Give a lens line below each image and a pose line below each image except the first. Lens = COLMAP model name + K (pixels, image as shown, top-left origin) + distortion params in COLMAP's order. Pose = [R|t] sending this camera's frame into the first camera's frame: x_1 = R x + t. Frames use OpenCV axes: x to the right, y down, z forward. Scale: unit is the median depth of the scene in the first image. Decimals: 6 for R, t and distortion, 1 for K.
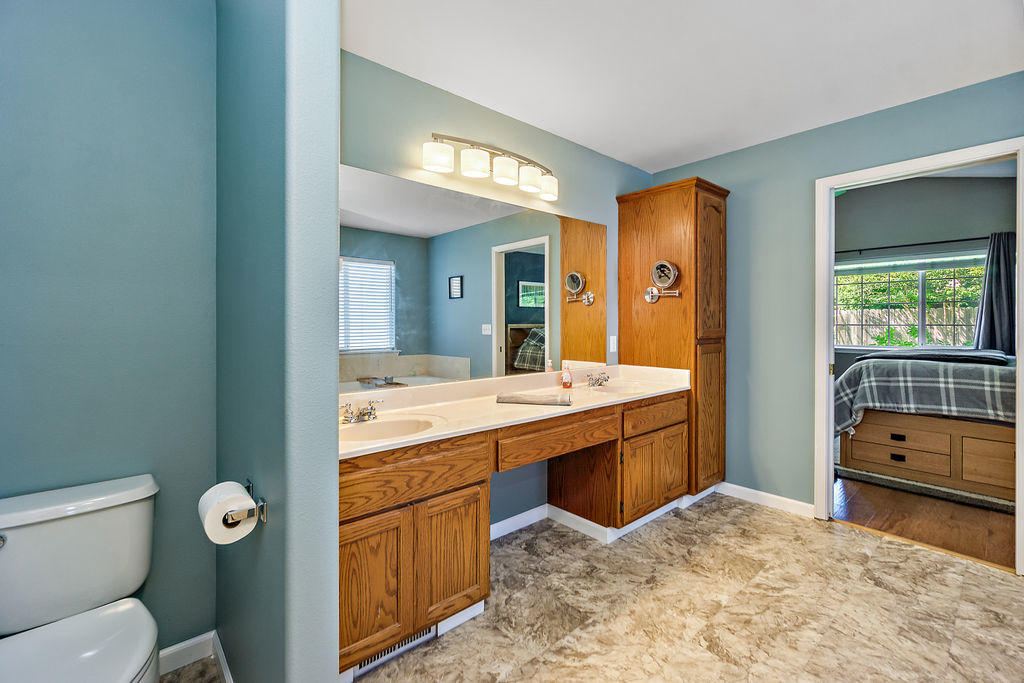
lens RADIAL K [[442.3, 0, 491.1], [0, 442.3, 324.2], [0, 0, 1]] dist [-0.002786, -0.000128]
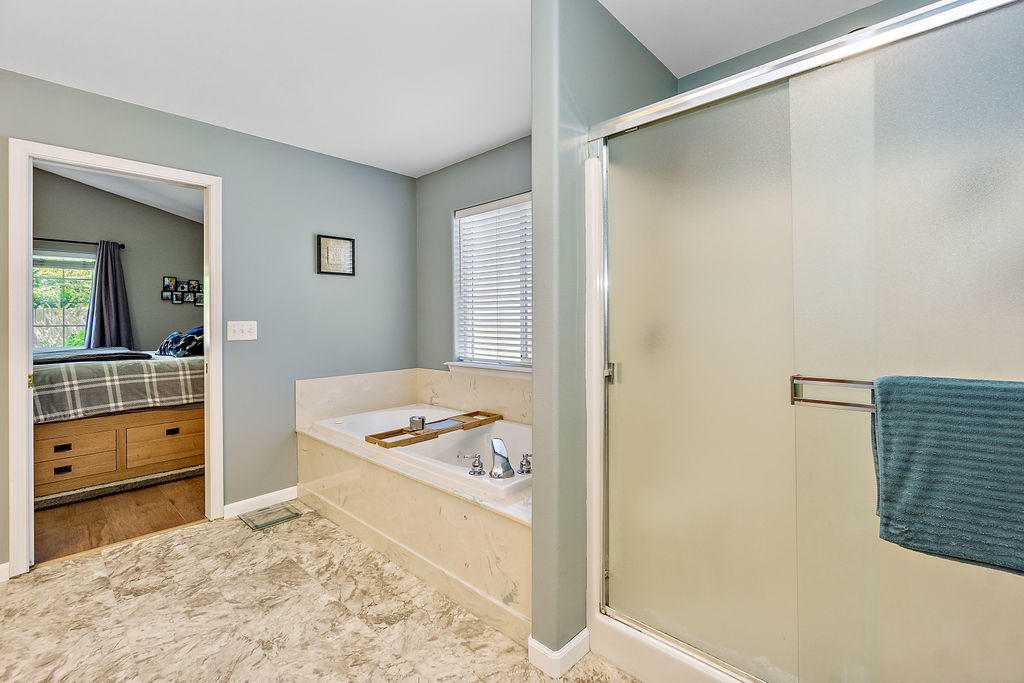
lens RADIAL K [[448.3, 0, 514.0], [0, 448.3, 317.1], [0, 0, 1]] dist [-0.000568, 0.000374]
pose [[-0.123288, 0.004244, 0.992362, -0.133144], [0.012373, 0.999920, -0.002739, -0.001955], [-0.992294, 0.011941, -0.123331, 0.197607]]
